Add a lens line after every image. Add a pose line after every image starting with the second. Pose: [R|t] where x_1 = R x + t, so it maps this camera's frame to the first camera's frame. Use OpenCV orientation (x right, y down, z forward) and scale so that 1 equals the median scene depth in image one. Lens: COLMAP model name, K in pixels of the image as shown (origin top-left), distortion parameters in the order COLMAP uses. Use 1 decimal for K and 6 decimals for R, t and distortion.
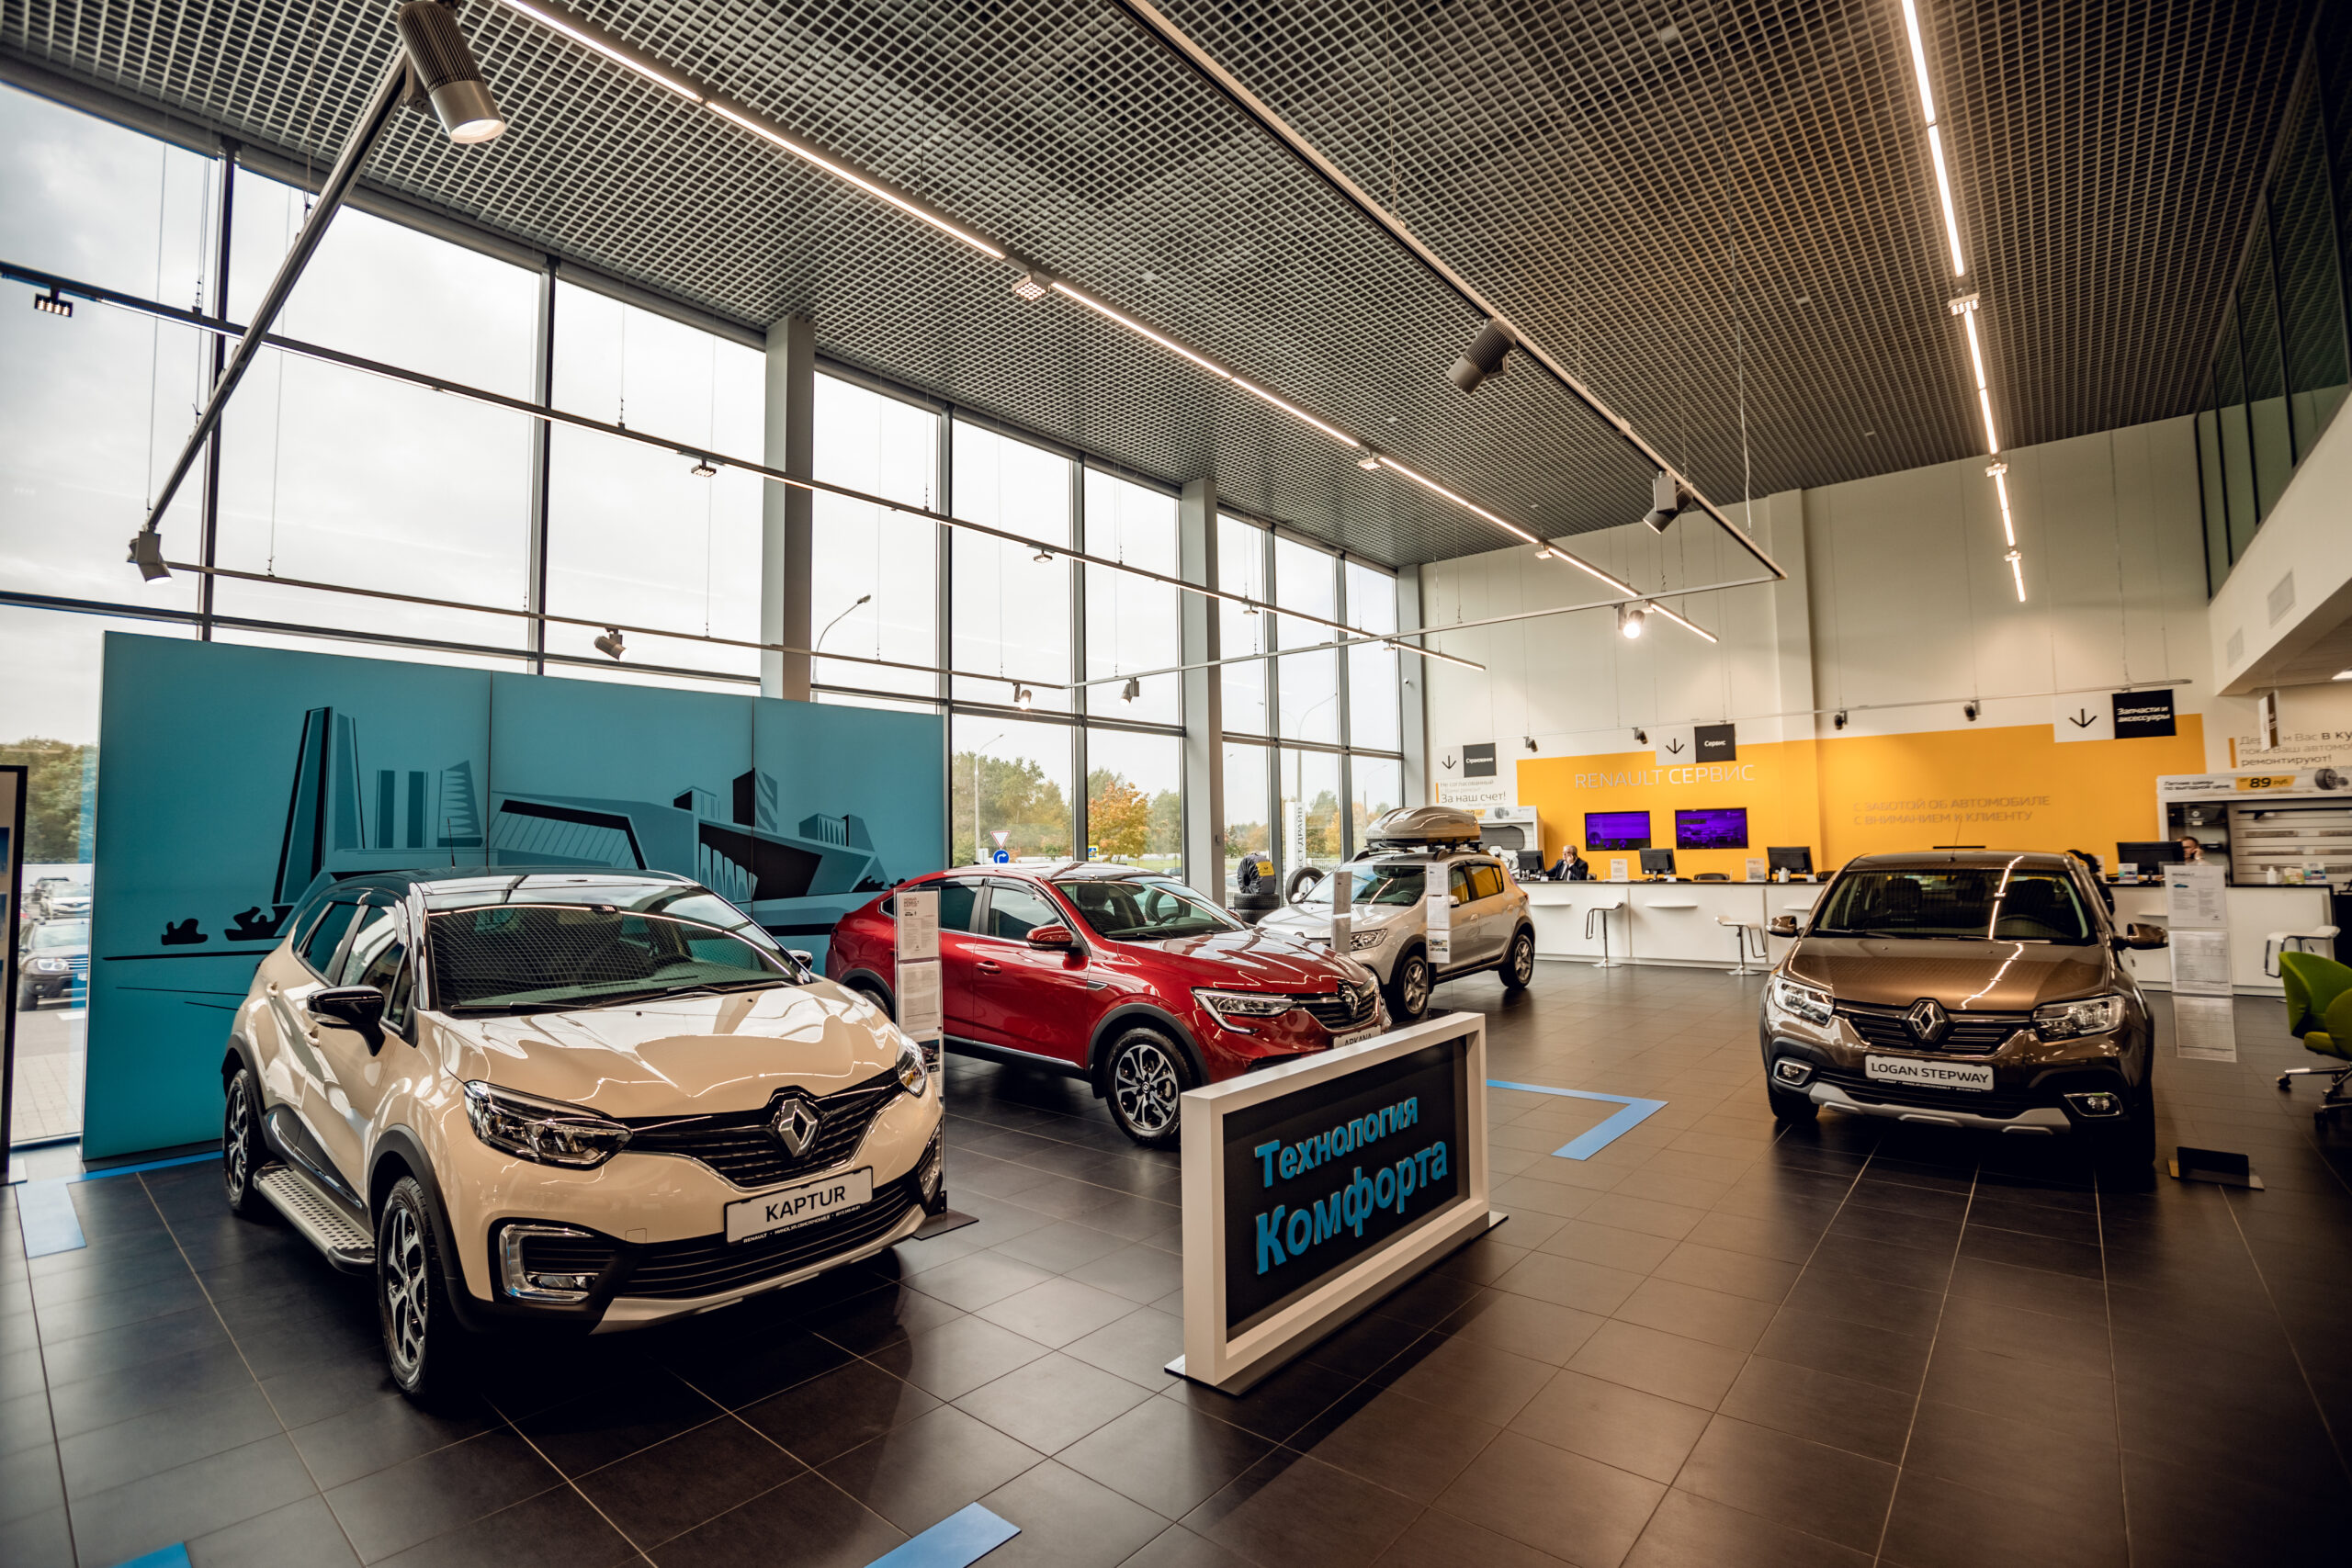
lens RADIAL K [[1072.4, 0, 1175.3], [0, 1072.4, 781.6], [0, 0, 1]] dist [-0.029505, 0.005450]
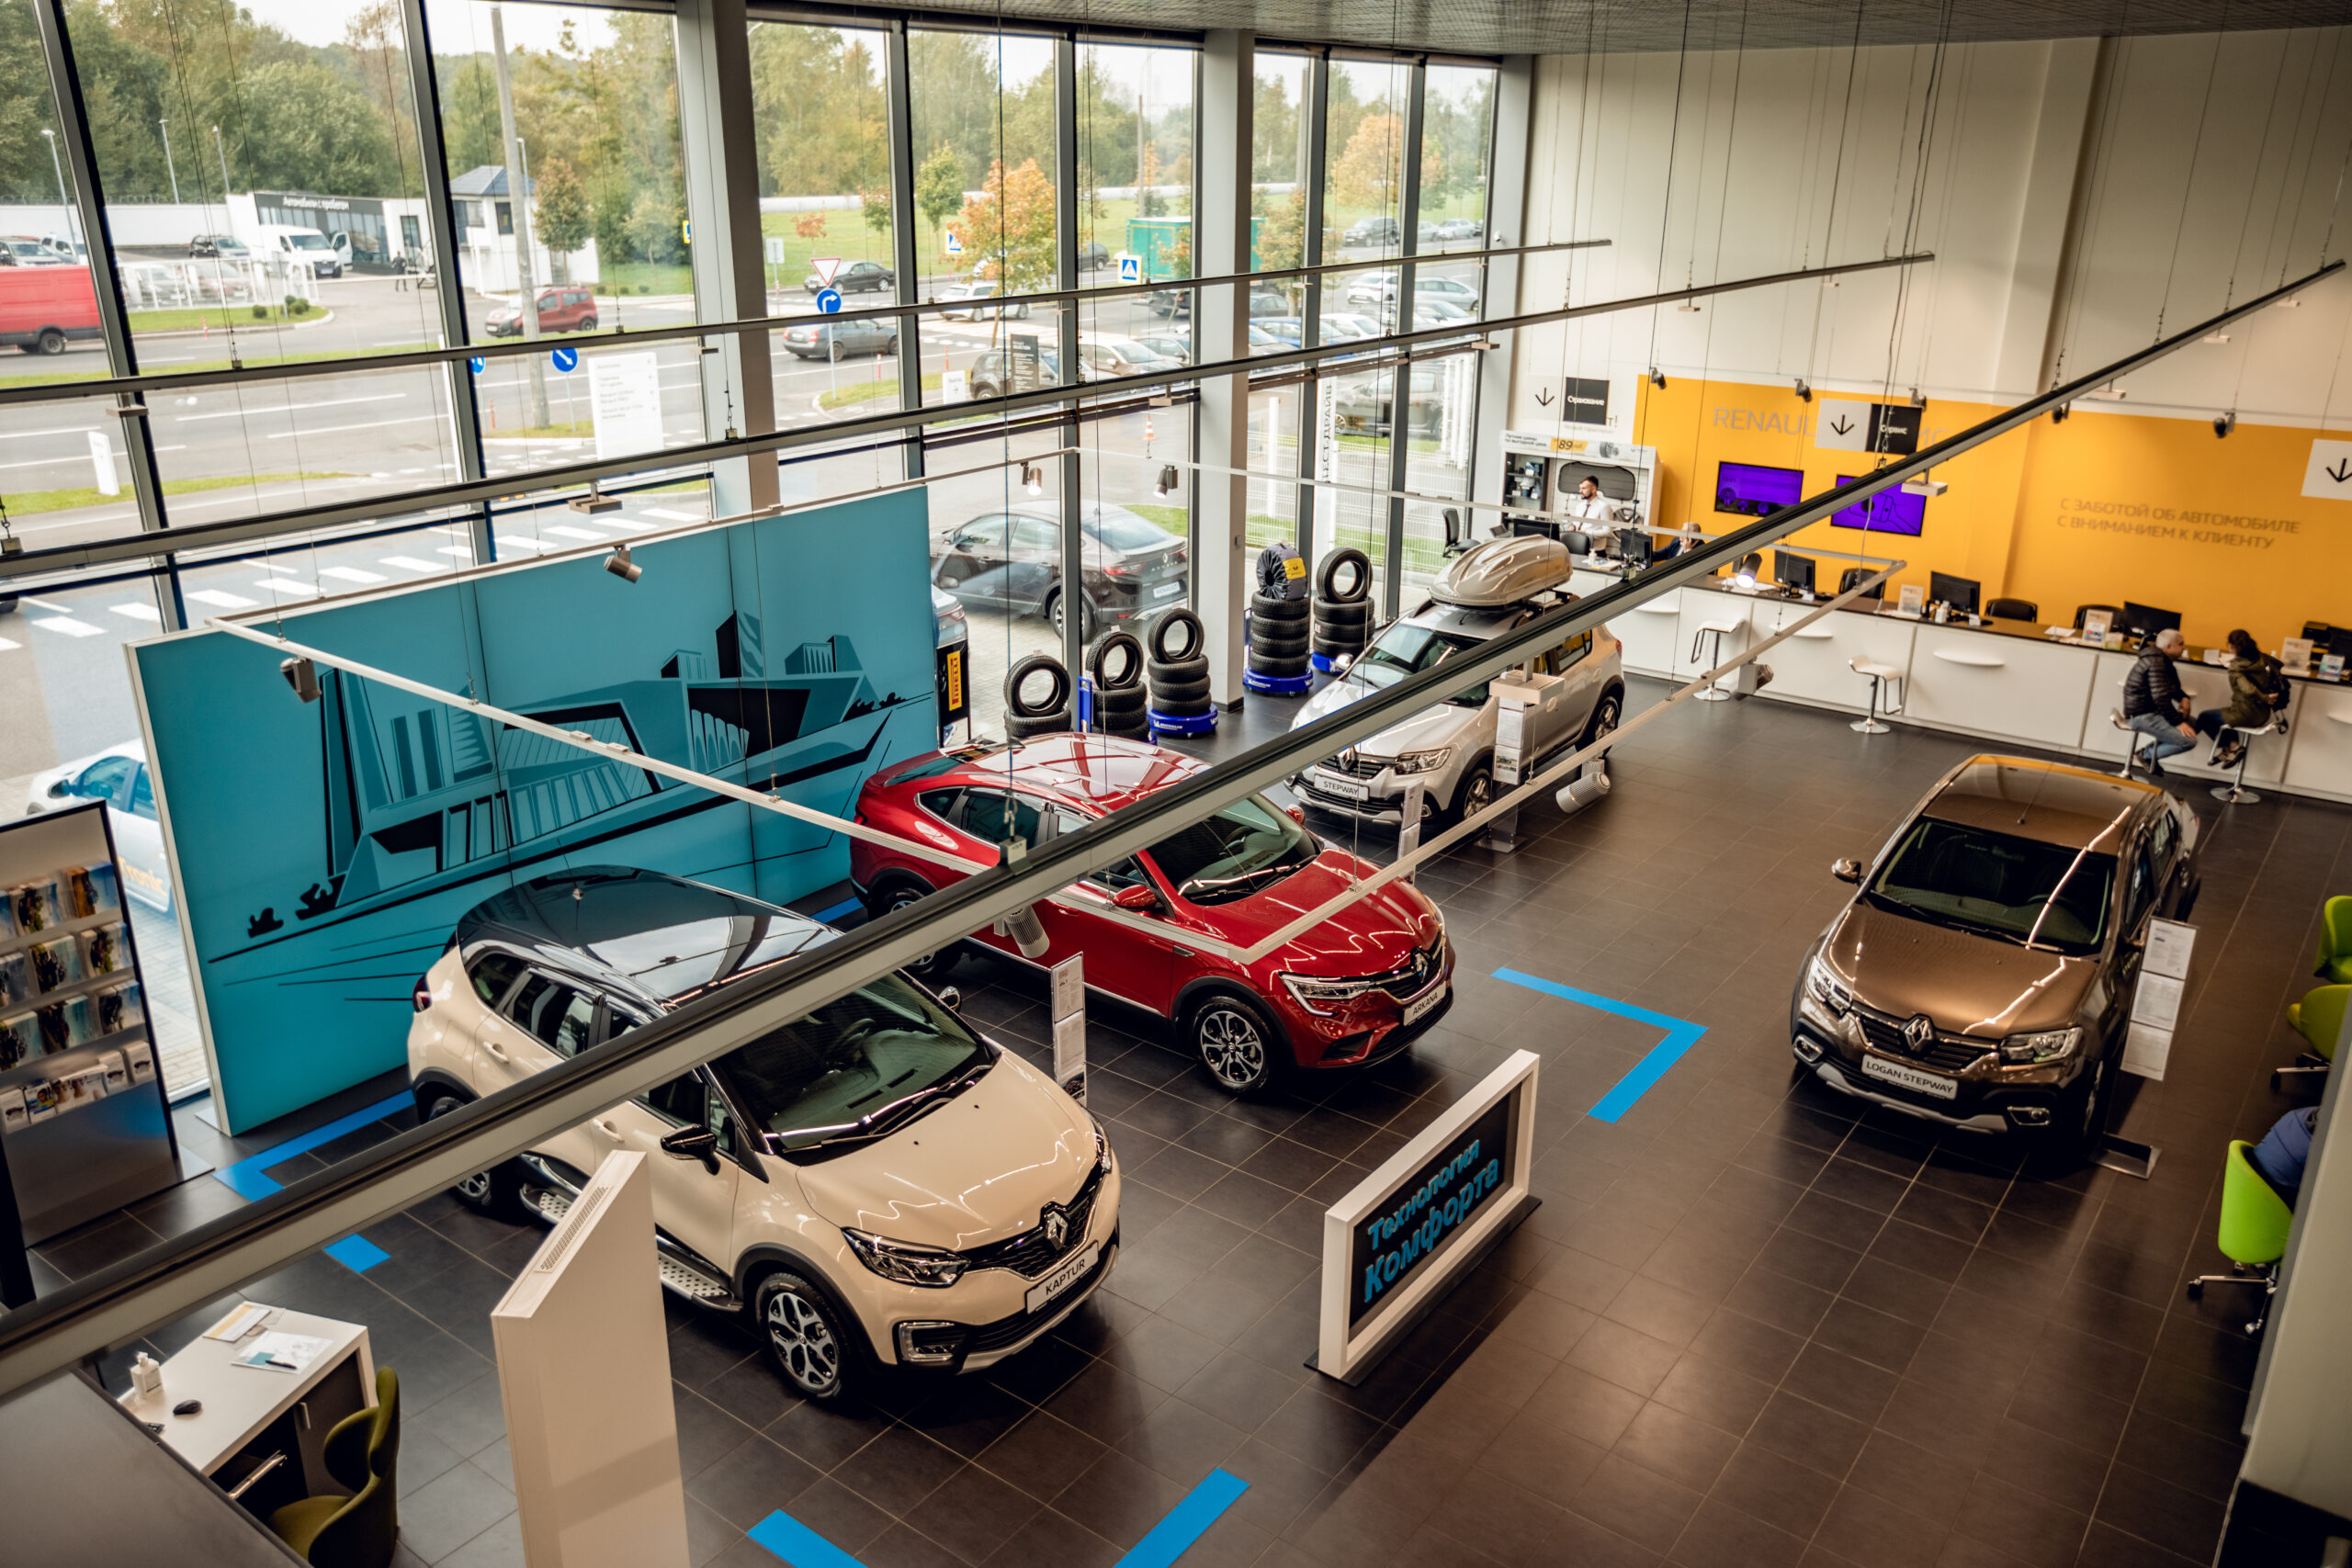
lens RADIAL K [[1767.7, 0, 1180.0], [0, 1767.7, 786.3], [0, 0, 1]] dist [0.034105, 0.009832]
pose [[0.997977, -0.000944, 0.063565, -0.185568], [-0.024318, 0.918175, 0.395429, -0.643081], [-0.058737, -0.396175, 0.916295, -0.527420]]
